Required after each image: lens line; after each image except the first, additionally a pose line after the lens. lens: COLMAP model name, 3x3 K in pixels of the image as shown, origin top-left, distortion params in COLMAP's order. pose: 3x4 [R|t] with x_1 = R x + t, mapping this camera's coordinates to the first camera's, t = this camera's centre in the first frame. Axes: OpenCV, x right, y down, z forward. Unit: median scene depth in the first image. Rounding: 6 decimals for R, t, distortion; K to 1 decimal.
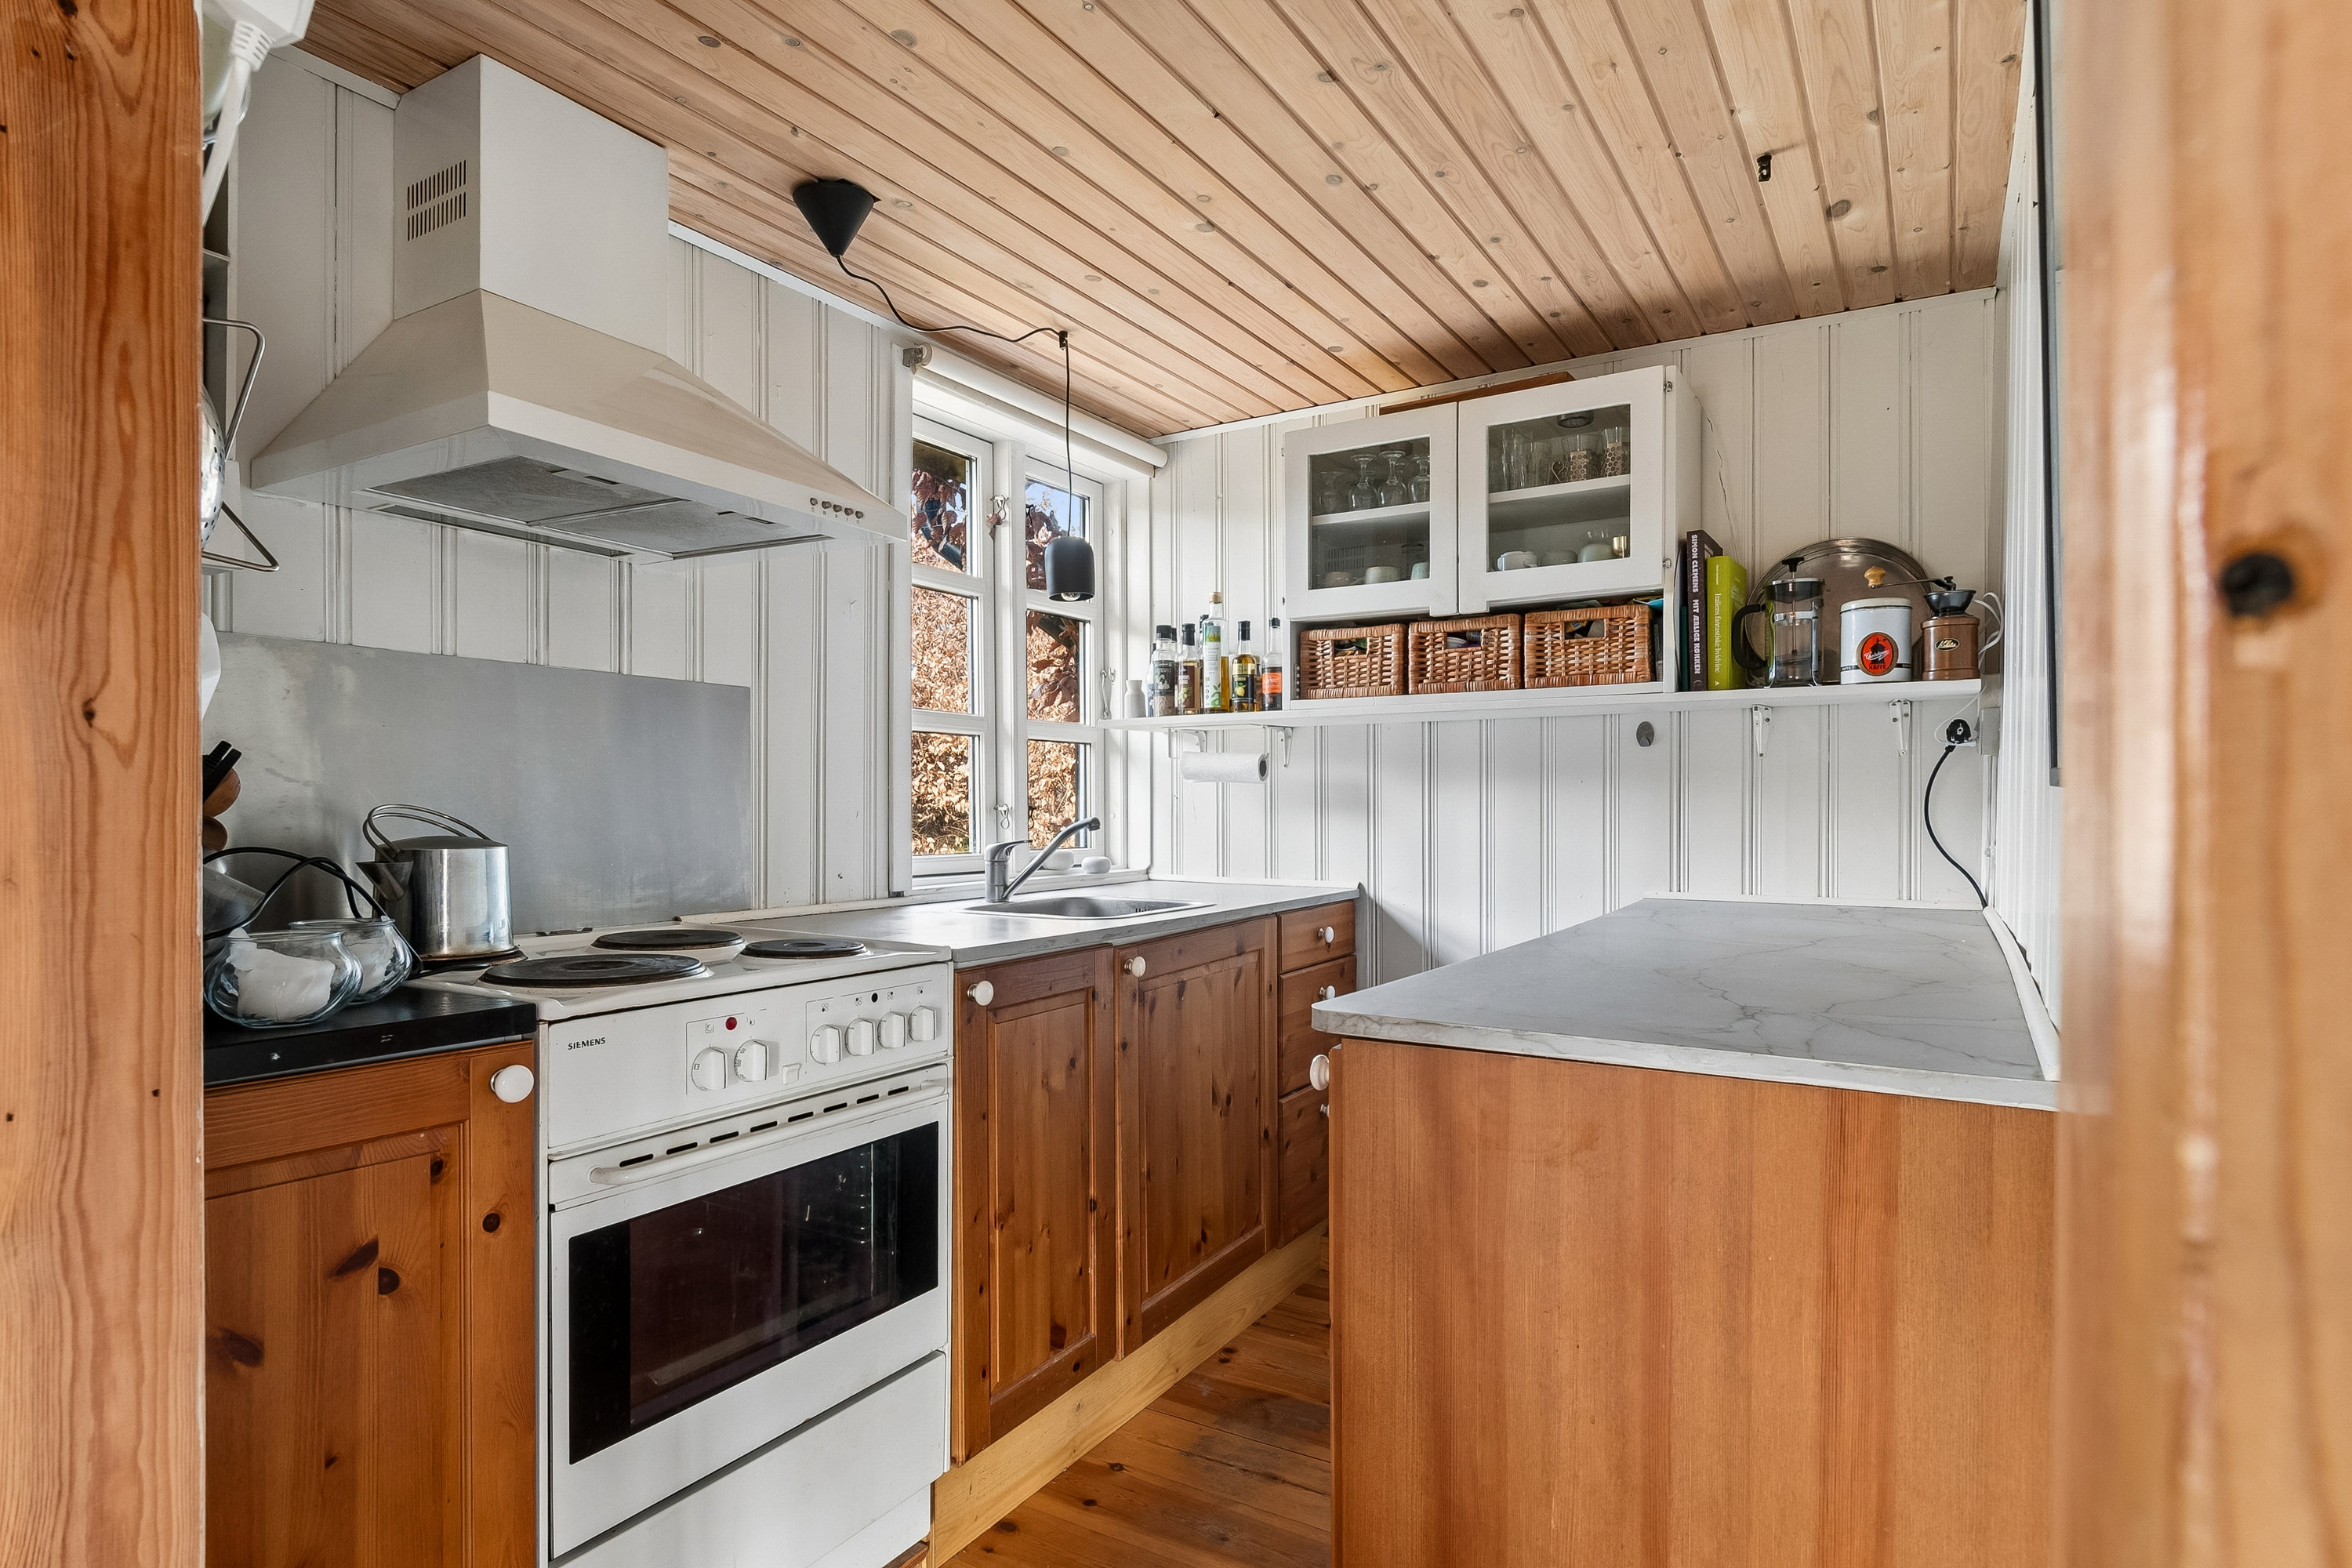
lens RADIAL K [[1241.9, 0, 1183.6], [0, 1241.9, 802.5], [0, 0, 1]] dist [0.000787, -0.001629]
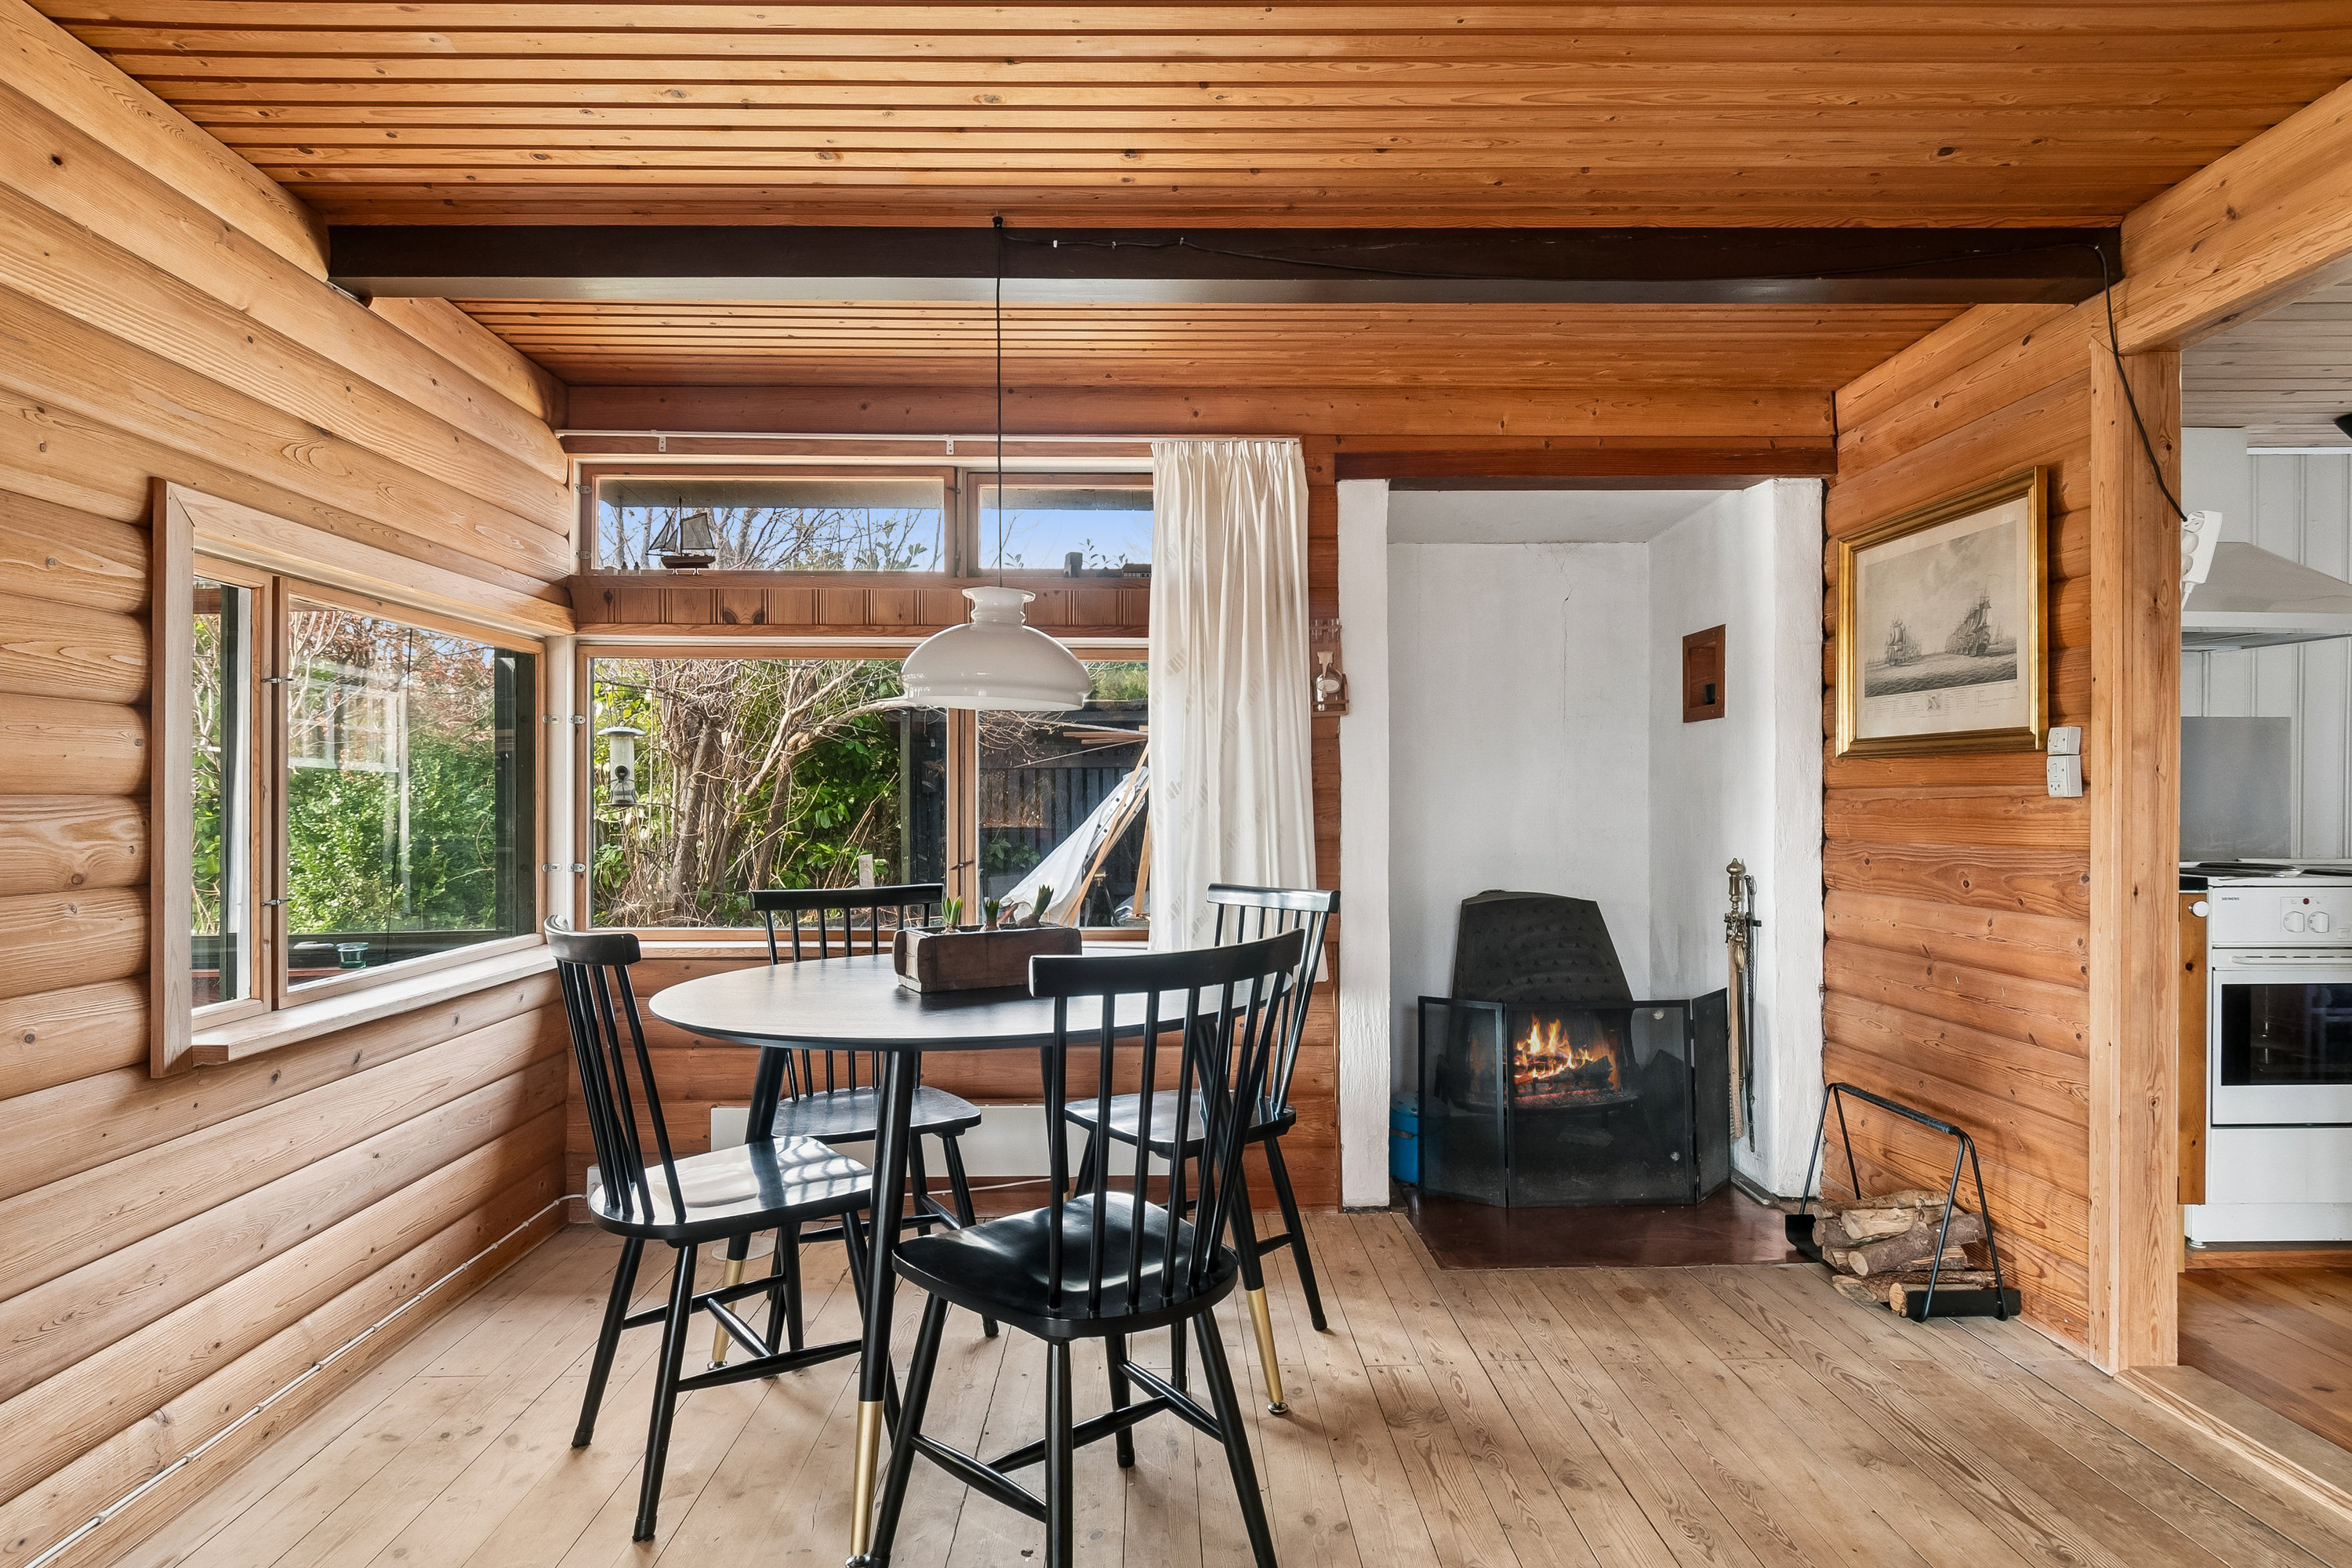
lens RADIAL K [[1241.9, 0, 1171.7], [0, 1241.9, 798.0], [0, 0, 1]] dist [0.000787, -0.001629]
pose [[0.534894, -0.003617, -0.844911, 0.182183], [0.006994, 0.999976, 0.000147, 0.000092], [0.844890, -0.005988, 0.534907, -0.847603]]
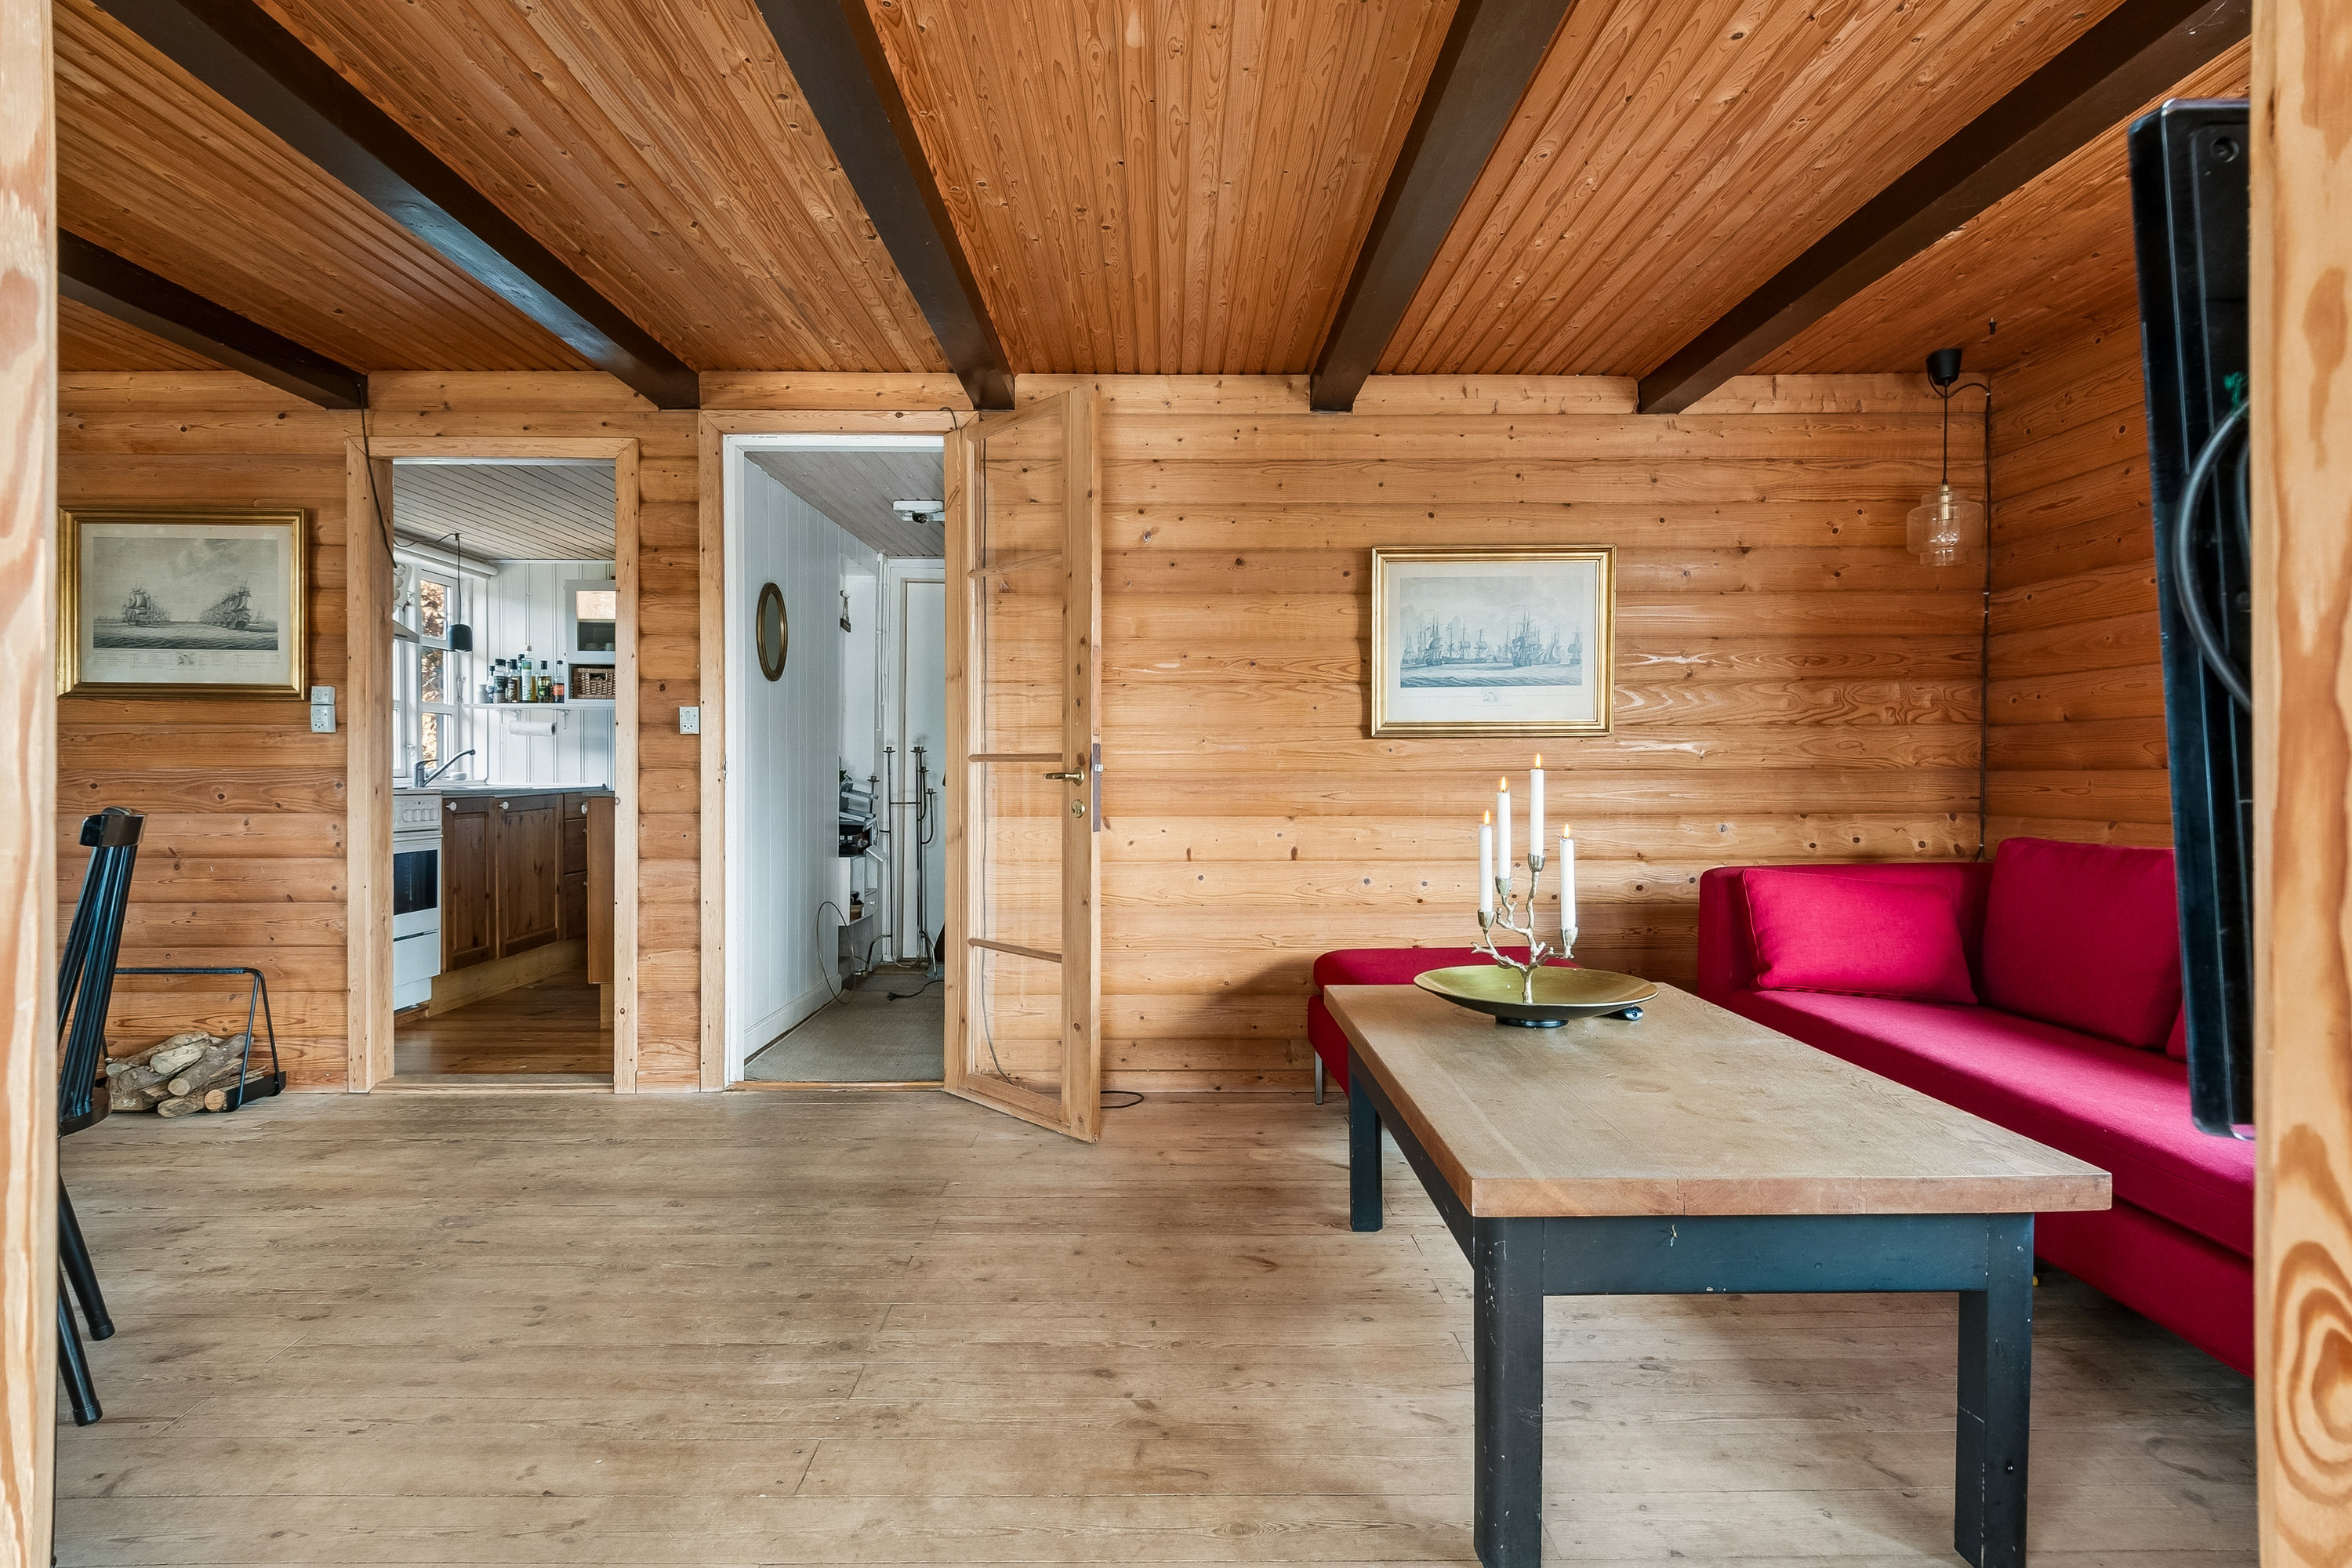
lens RADIAL K [[1241.9, 0, 1188.0], [0, 1241.9, 781.6], [0, 0, 1]] dist [0.000787, -0.001629]
pose [[0.843901, -0.001908, 0.536496, -0.175308], [-0.002882, 0.999963, 0.008089, 0.045877], [-0.536492, -0.008373, 0.843864, -1.508009]]
